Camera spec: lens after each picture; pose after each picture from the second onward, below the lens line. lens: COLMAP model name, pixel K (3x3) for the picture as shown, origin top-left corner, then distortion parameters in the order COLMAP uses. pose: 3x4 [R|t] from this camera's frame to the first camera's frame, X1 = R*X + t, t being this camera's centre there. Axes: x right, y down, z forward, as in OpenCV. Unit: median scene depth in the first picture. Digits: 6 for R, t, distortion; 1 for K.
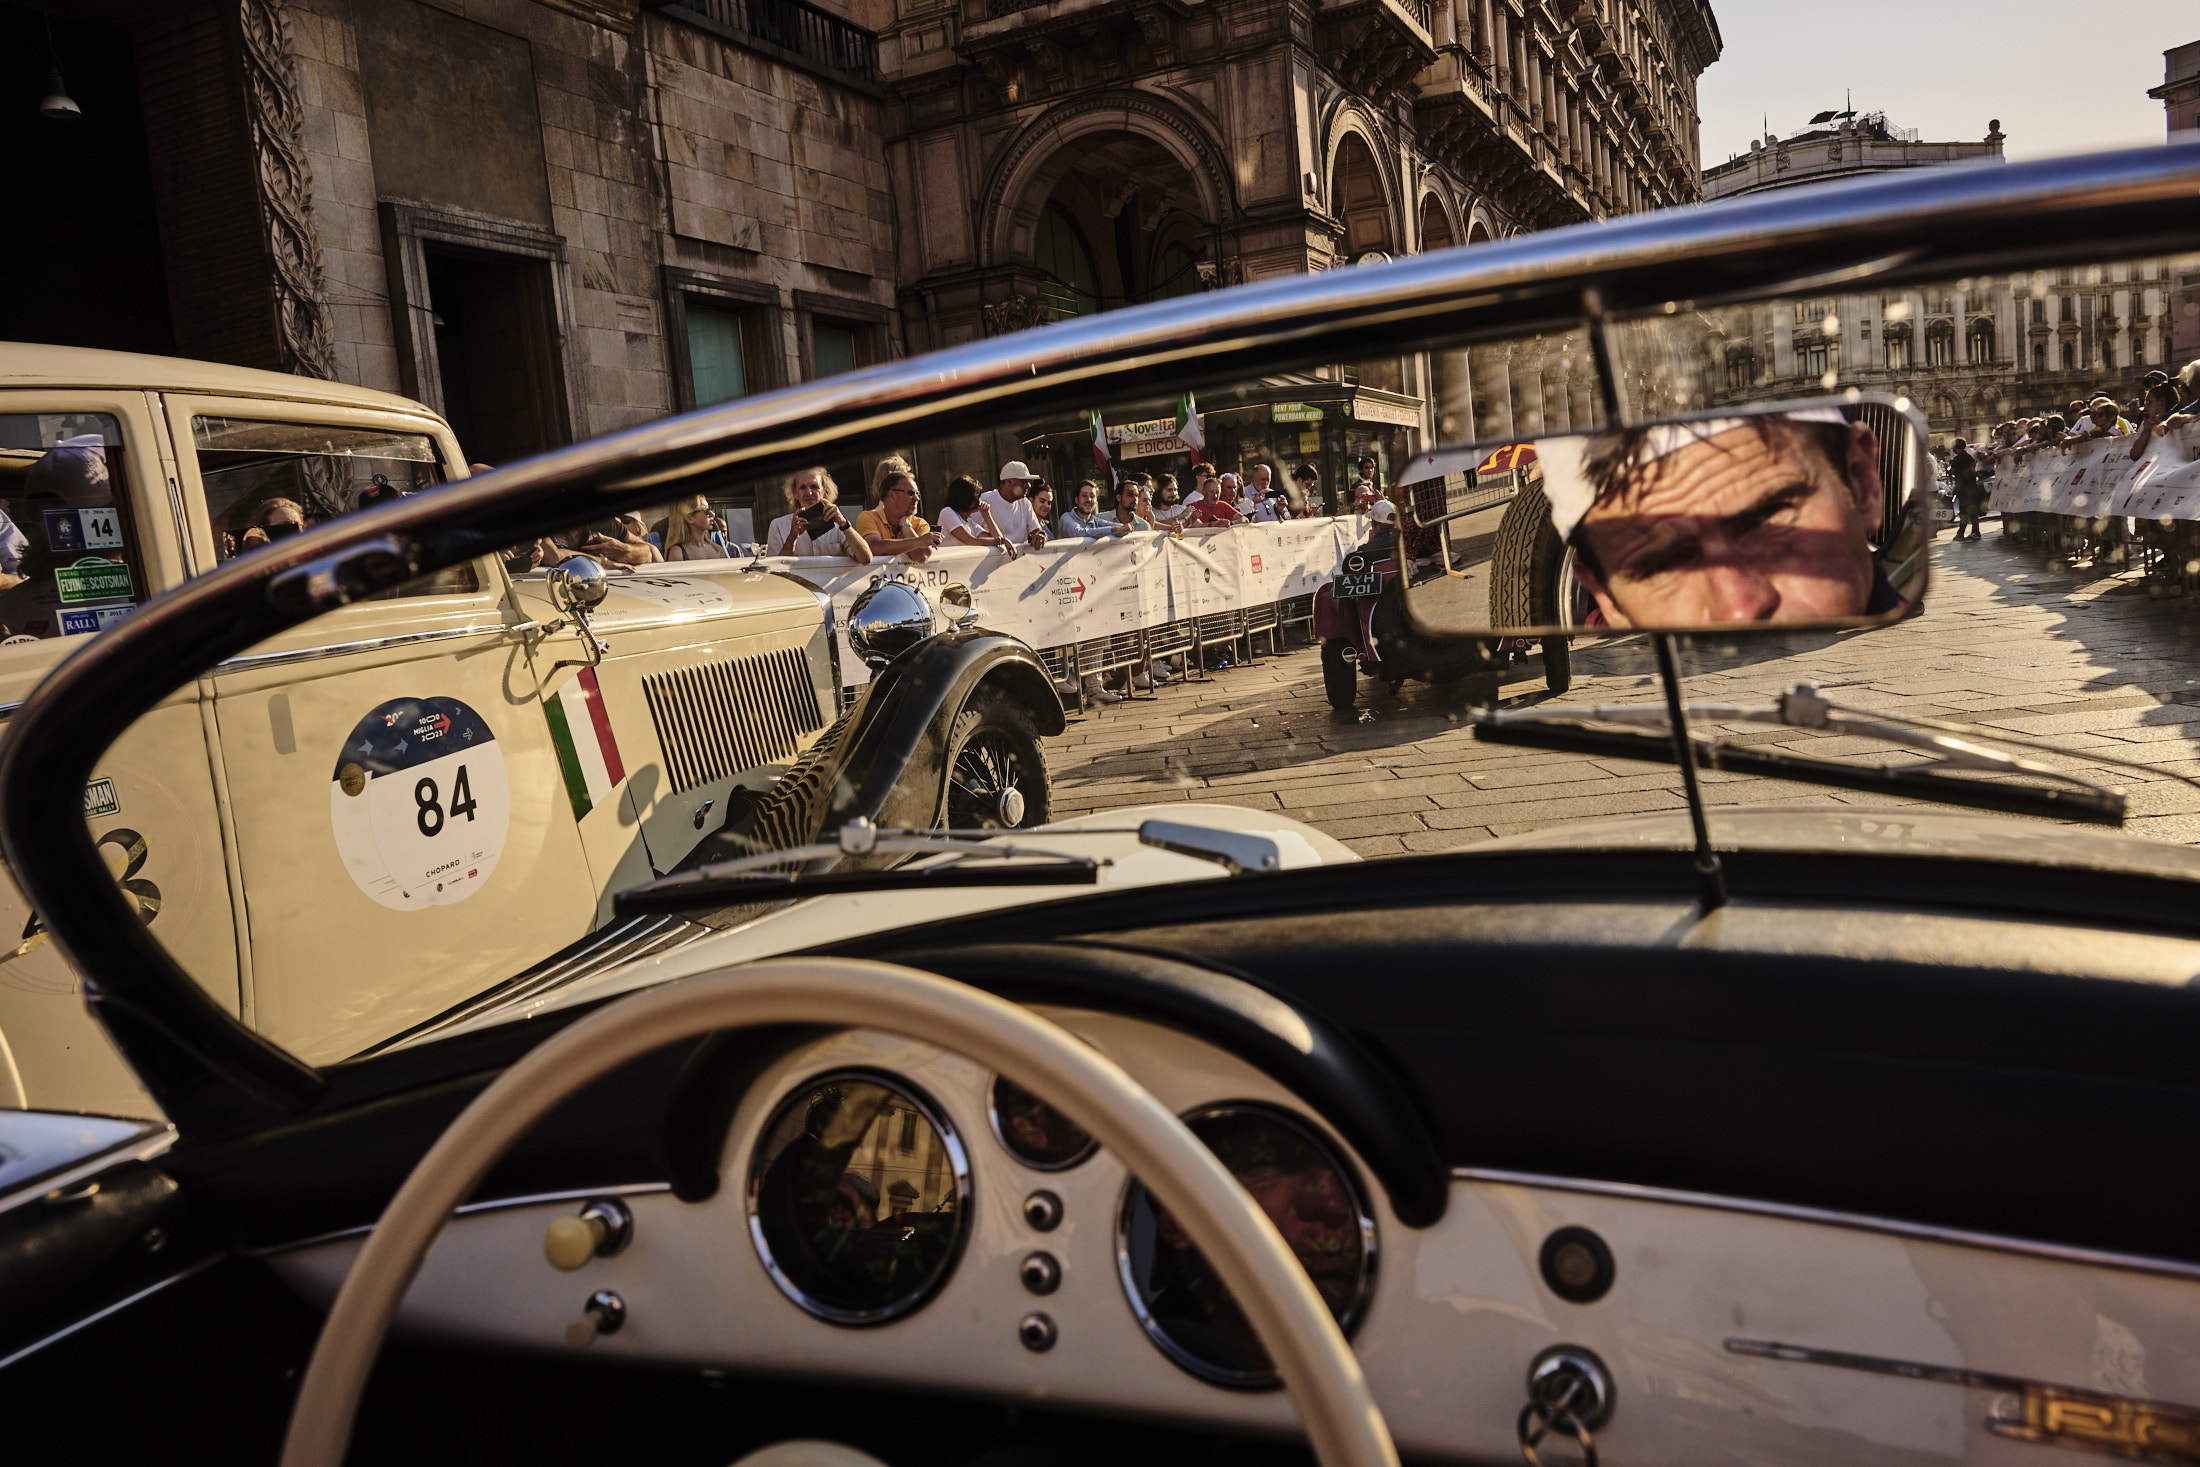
lens RADIAL K [[1617.3, 0, 1090.1], [0, 1617.3, 722.4], [0, 0, 1]] dist [0.010174, -0.013018]
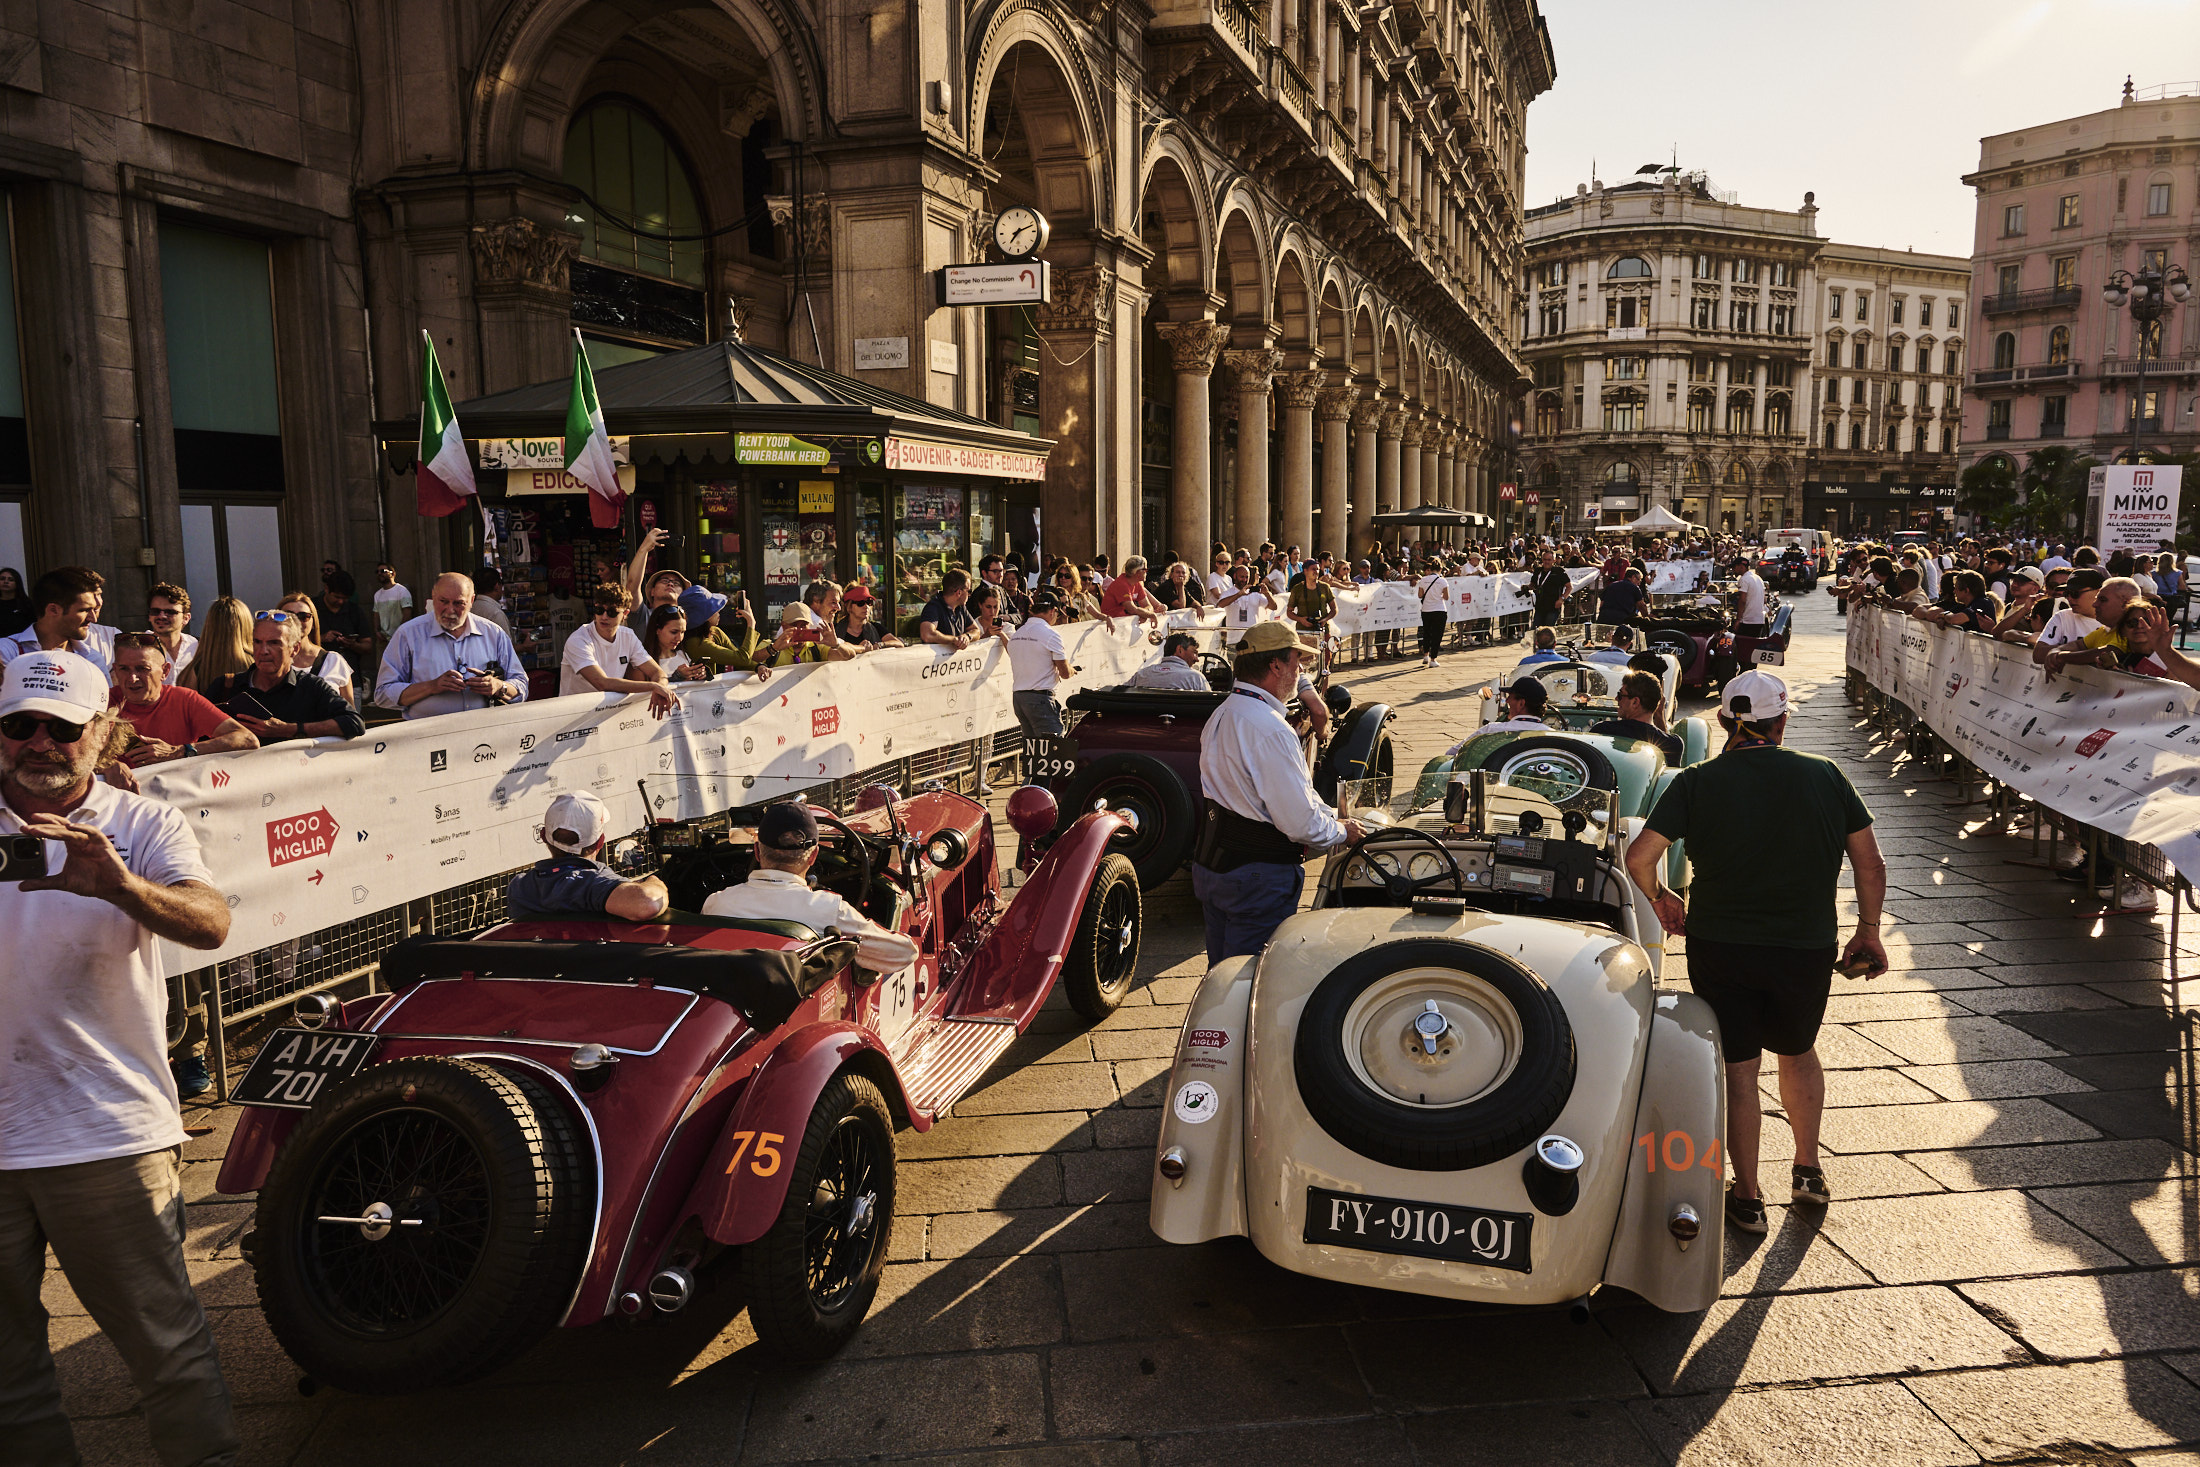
lens RADIAL K [[1617.3, 0, 1132.4], [0, 1617.3, 757.5], [0, 0, 1]] dist [0.010174, -0.013018]
pose [[0.986973, 0.070969, 0.144391, 0.124760], [-0.074947, 0.996938, 0.022298, -0.073310], [-0.142366, -0.032829, 0.989269, 0.285477]]
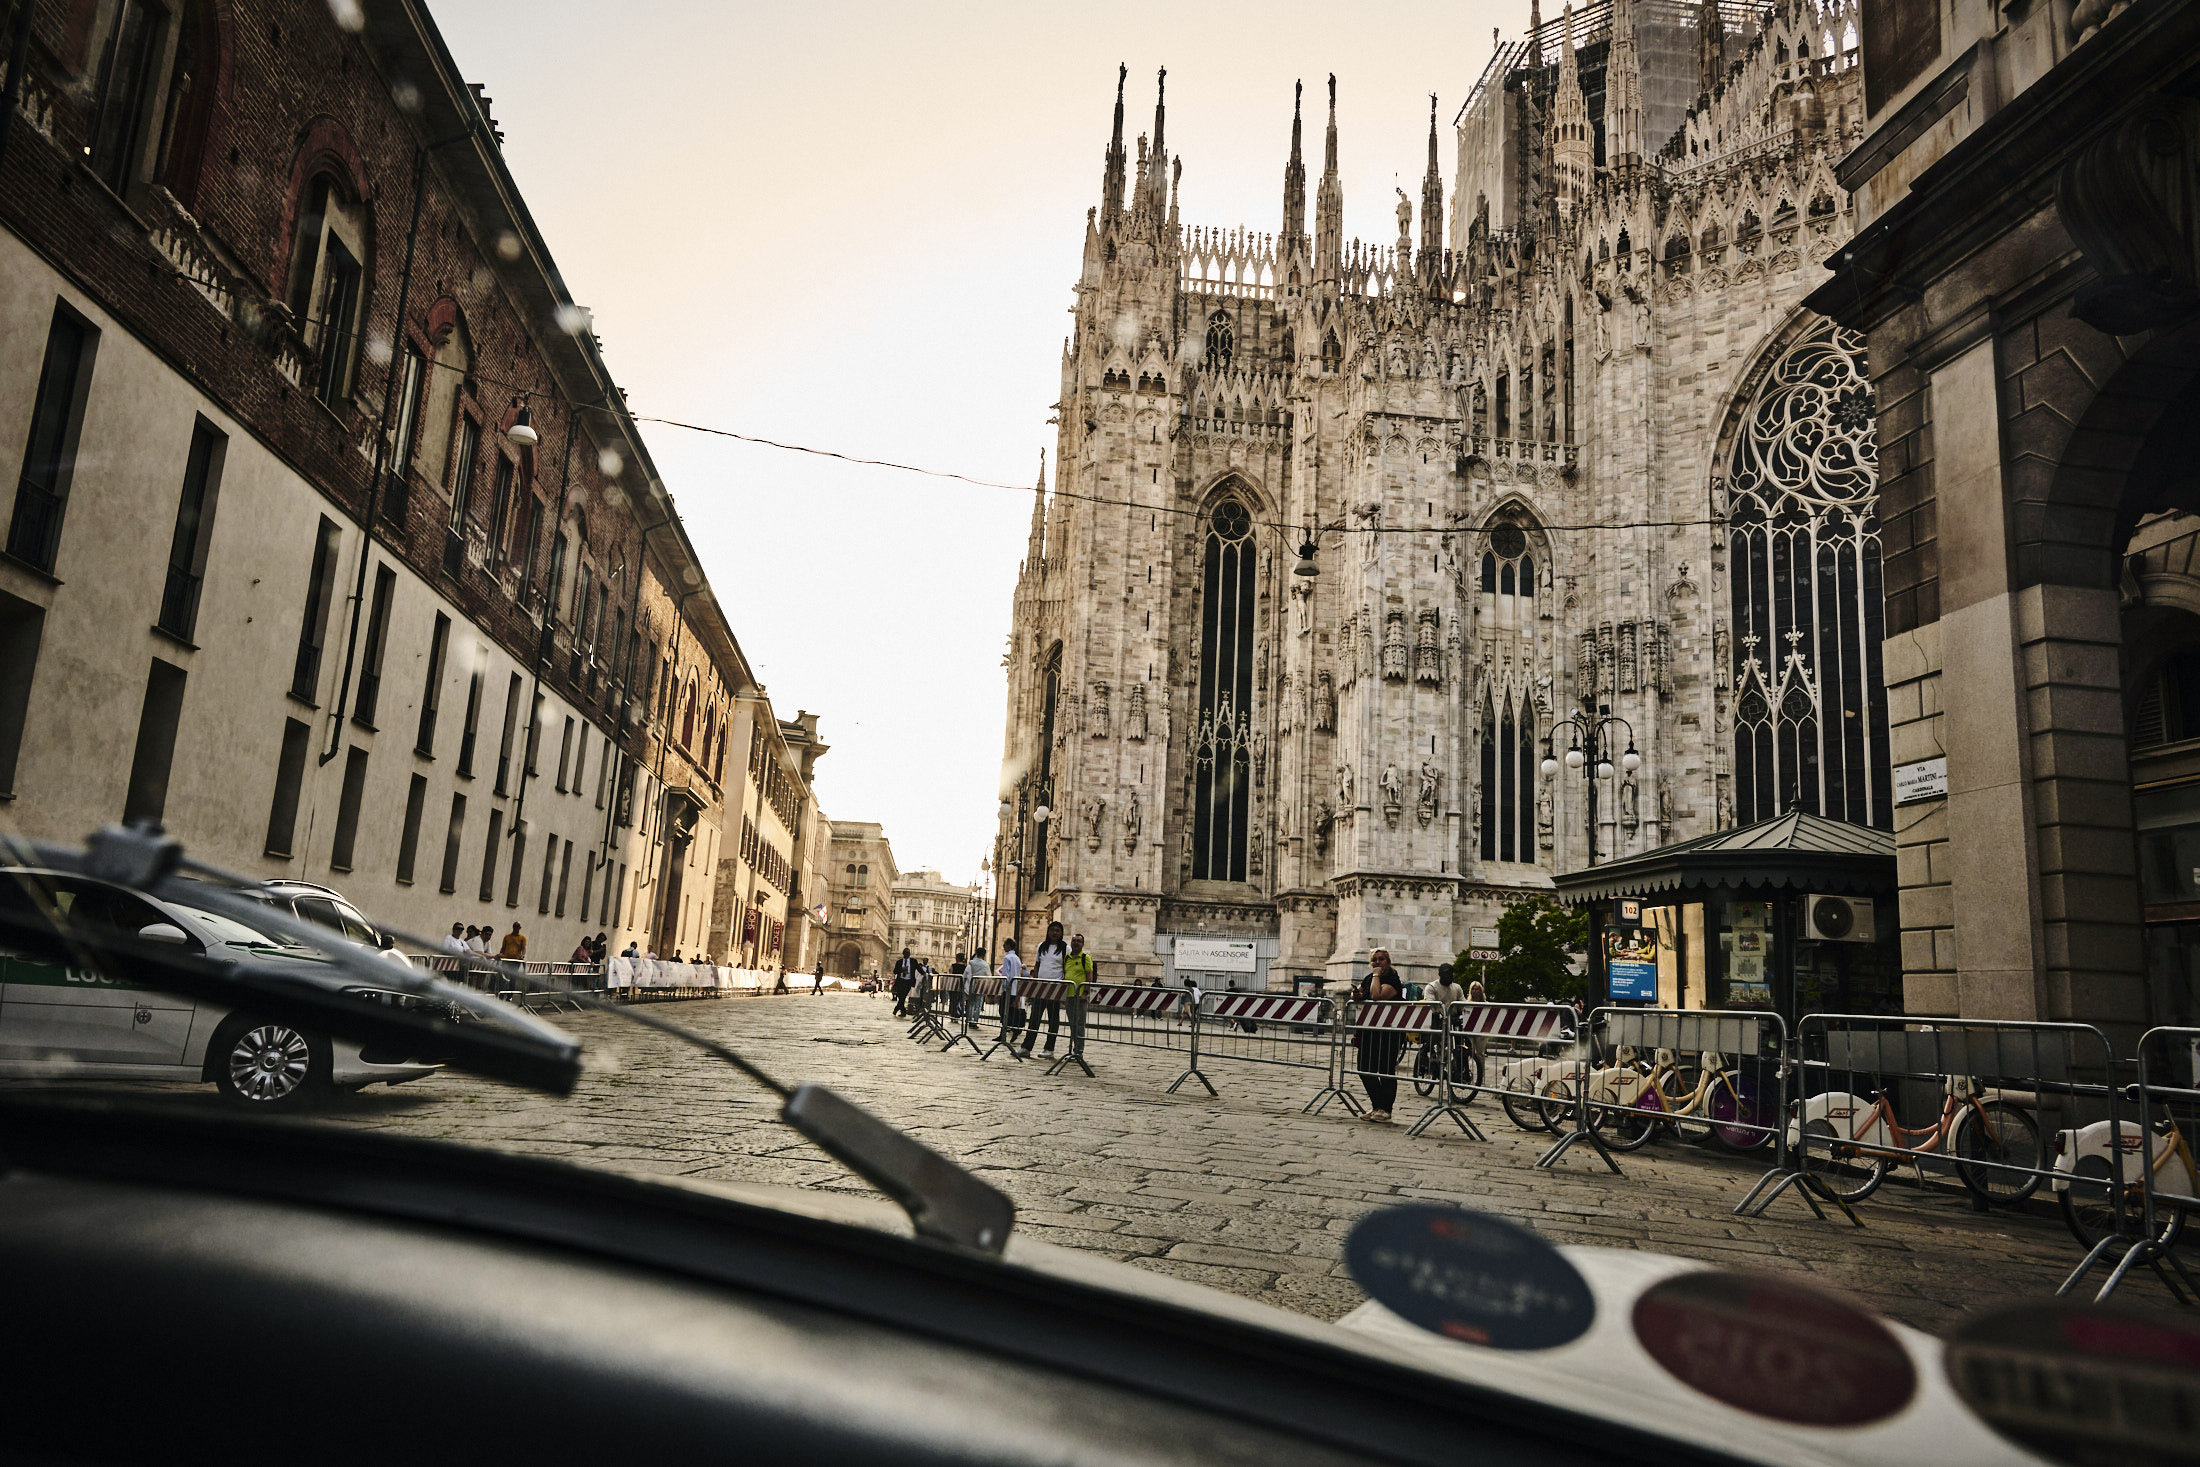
lens RADIAL K [[1617.3, 0, 1100.1], [0, 1617.3, 726.4], [0, 0, 1]] dist [0.010174, -0.013018]
pose [[0.837858, 0.234261, 0.493068, -4.083039], [-0.083636, 0.947663, -0.308123, 1.392907], [-0.539444, 0.216925, 0.813600, -8.425075]]
